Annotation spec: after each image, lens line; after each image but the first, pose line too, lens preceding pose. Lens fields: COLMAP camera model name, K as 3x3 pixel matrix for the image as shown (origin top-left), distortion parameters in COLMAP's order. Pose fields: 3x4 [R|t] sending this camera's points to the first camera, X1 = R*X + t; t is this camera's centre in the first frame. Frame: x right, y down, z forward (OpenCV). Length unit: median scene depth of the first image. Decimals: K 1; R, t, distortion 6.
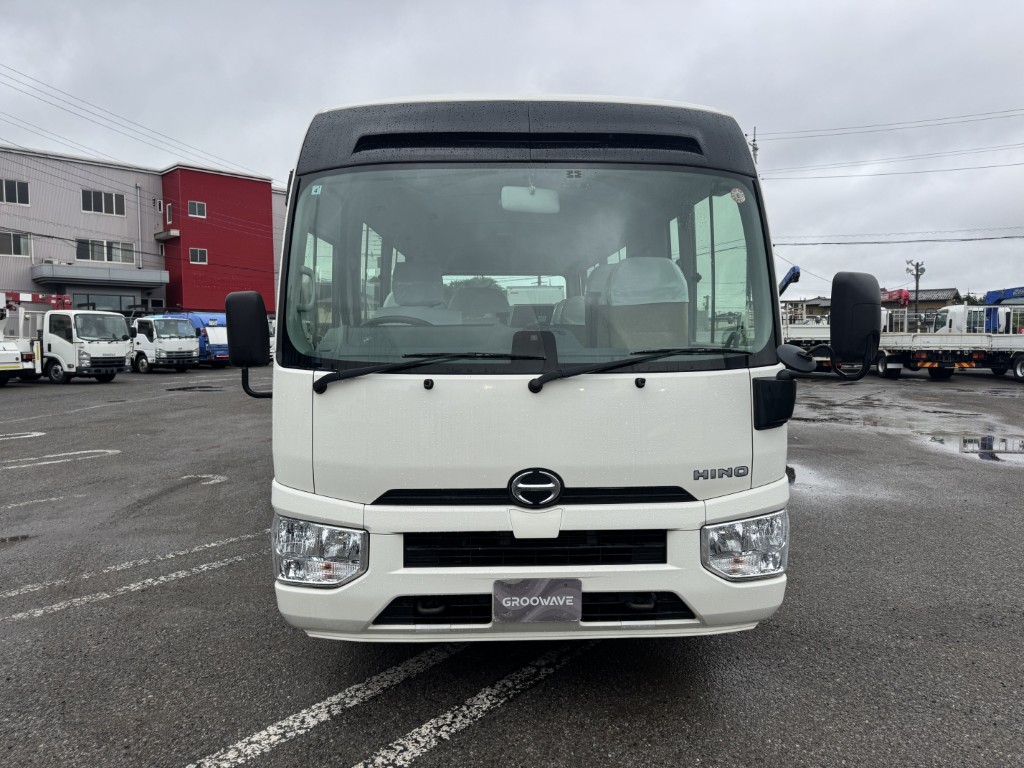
lens RADIAL K [[701.7, 0, 488.9], [0, 701.7, 361.8], [0, 0, 1]] dist [0.093453, -0.097895]
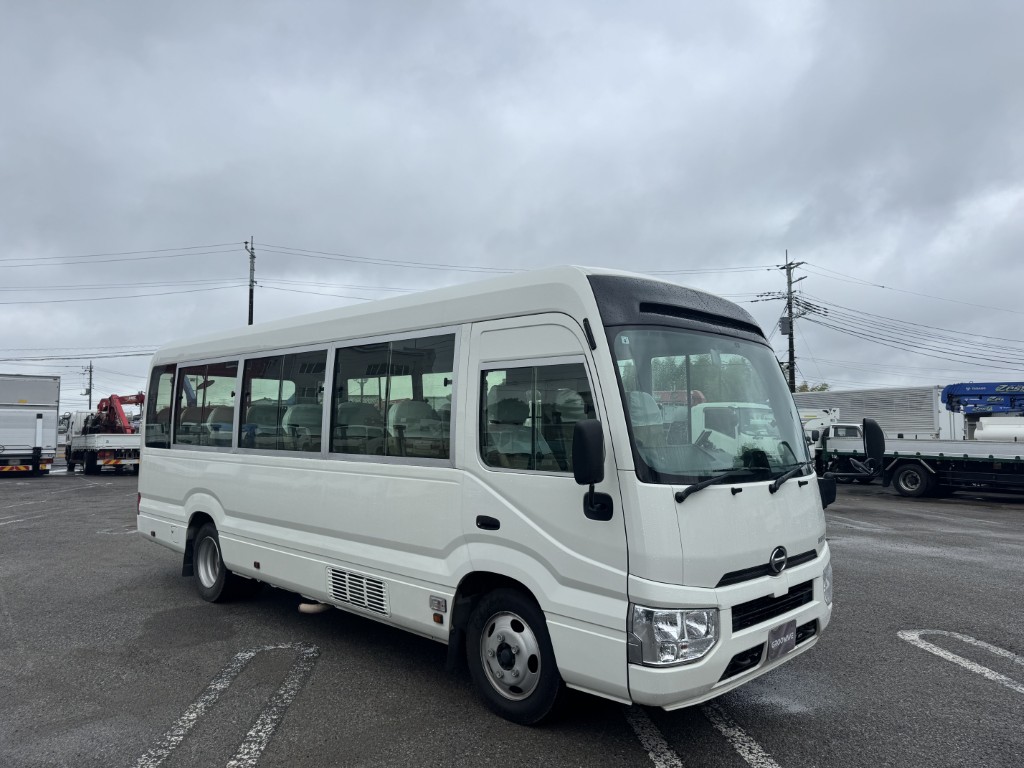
lens RADIAL K [[701.7, 0, 488.9], [0, 701.7, 361.8], [0, 0, 1]] dist [0.093453, -0.097895]
pose [[0.717003, 0.081266, 0.692317, -1.290480], [0.011580, 0.991655, -0.128396, -0.043700], [-0.696974, 0.100077, 0.710079, 0.283937]]
